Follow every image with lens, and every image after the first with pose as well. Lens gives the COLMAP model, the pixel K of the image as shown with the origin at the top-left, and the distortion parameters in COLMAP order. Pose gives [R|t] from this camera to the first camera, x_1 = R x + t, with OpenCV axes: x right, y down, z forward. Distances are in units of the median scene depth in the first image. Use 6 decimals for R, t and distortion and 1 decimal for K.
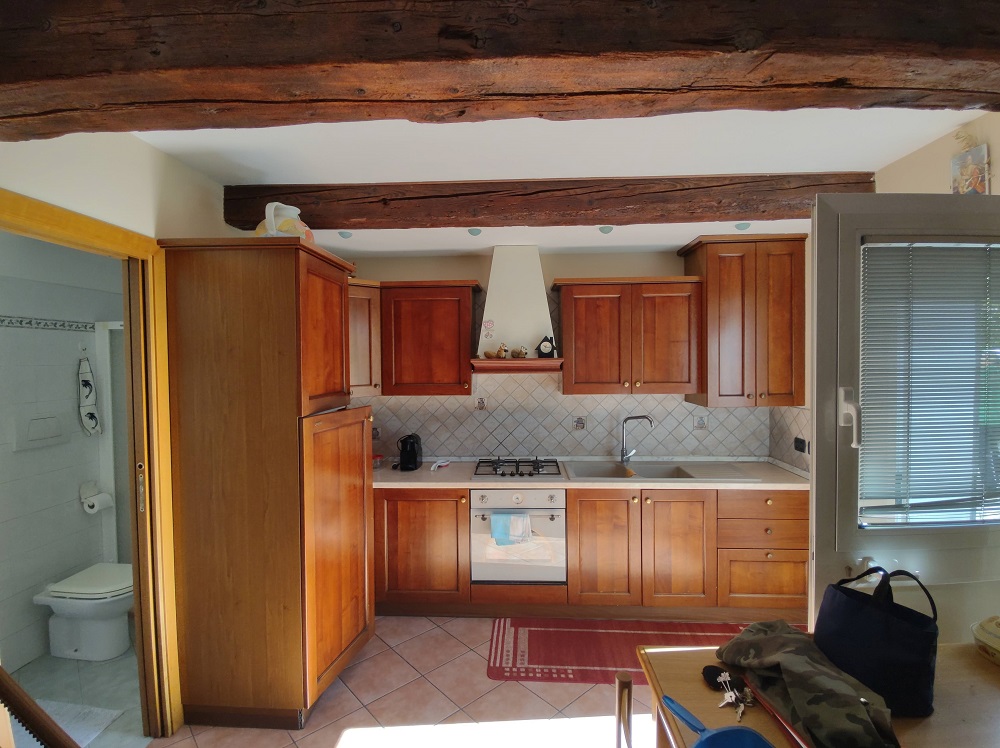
lens RADIAL K [[484.2, 0, 504.4], [0, 484.2, 371.1], [0, 0, 1]] dist [0.005995, -0.017997]
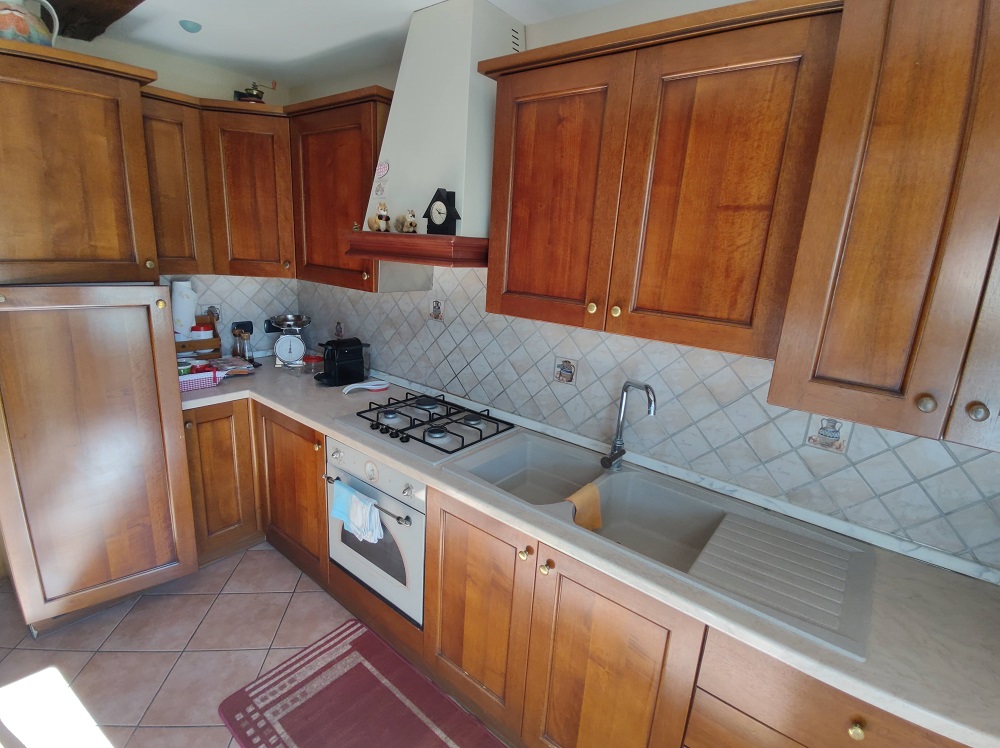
lens RADIAL K [[484.2, 0, 501.3], [0, 484.2, 370.8], [0, 0, 1]] dist [0.005995, -0.017997]
pose [[0.803065, 0.205493, -0.559338, 0.454007], [-0.084117, 0.968351, 0.234989, -0.013817], [0.589924, -0.141662, 0.794935, 0.607454]]
